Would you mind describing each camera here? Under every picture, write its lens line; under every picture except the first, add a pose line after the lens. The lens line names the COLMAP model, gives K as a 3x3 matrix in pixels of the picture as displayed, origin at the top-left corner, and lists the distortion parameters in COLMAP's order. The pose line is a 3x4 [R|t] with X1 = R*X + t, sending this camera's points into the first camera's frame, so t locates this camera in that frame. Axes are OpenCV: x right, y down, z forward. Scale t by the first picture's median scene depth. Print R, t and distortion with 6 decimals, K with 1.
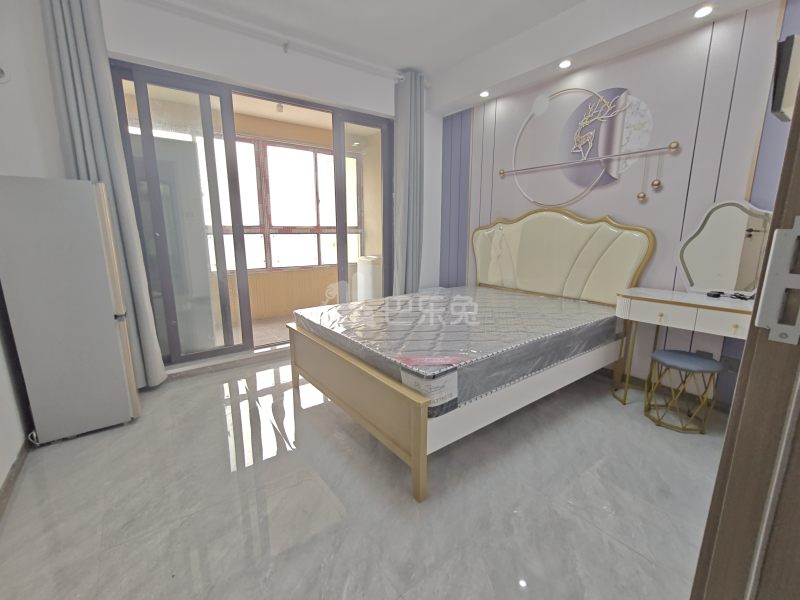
lens RADIAL K [[354.1, 0, 401.7], [0, 354.1, 302.9], [0, 0, 1]] dist [-0.010016, 0.001478]
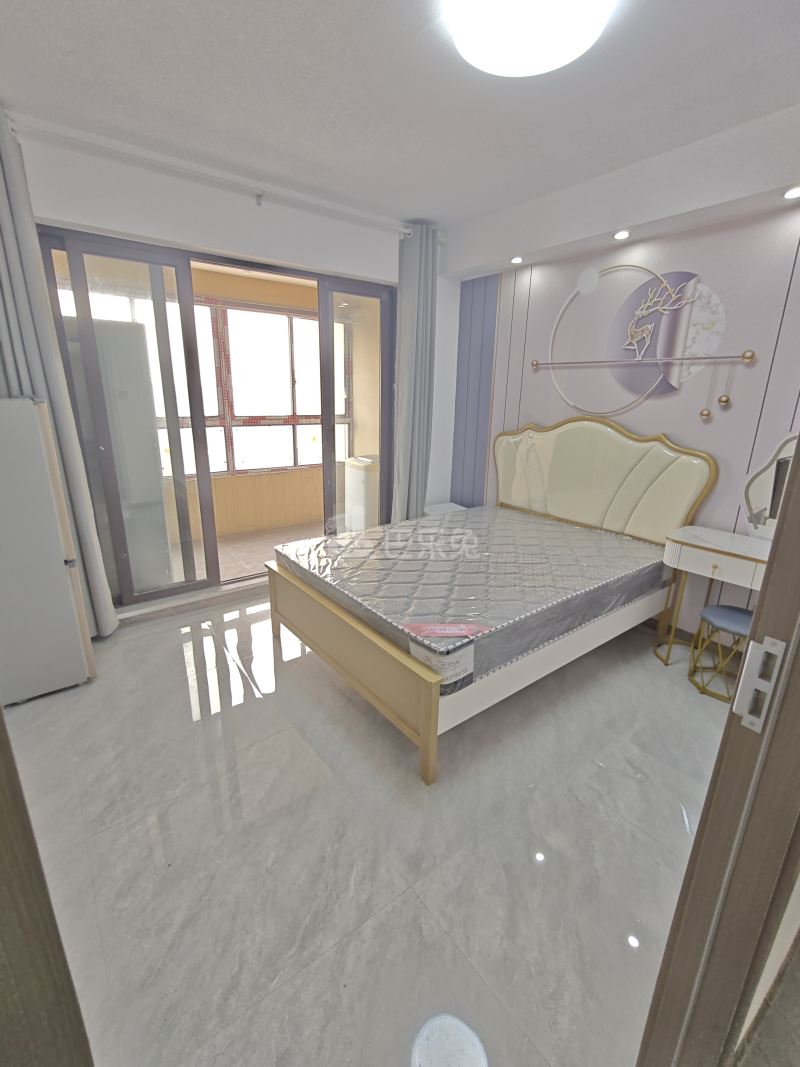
lens RADIAL K [[472.3, 0, 401.0], [0, 472.3, 532.7], [0, 0, 1]] dist [-0.010016, 0.001478]
pose [[0.999770, 0.016716, 0.013404, -0.026564], [-0.017800, 0.996196, 0.085302, -0.106971], [-0.011927, -0.085521, 0.996265, -0.087383]]
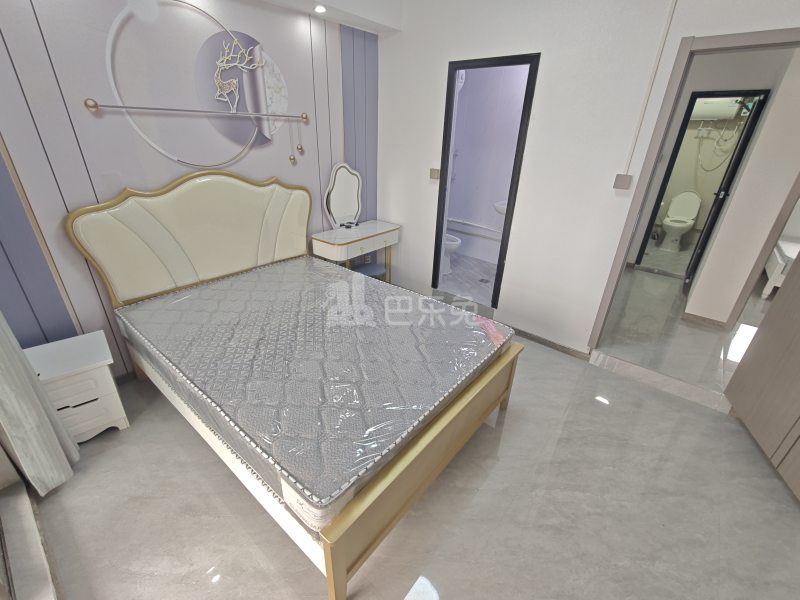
lens RADIAL K [[354.1, 0, 397.8], [0, 354.1, 302.3], [0, 0, 1]] dist [-0.010016, 0.001478]
pose [[-0.221503, -0.426196, 0.877093, -0.580519], [0.171438, 0.868408, 0.465271, -0.360641], [-0.959972, 0.253426, -0.119289, 0.899352]]
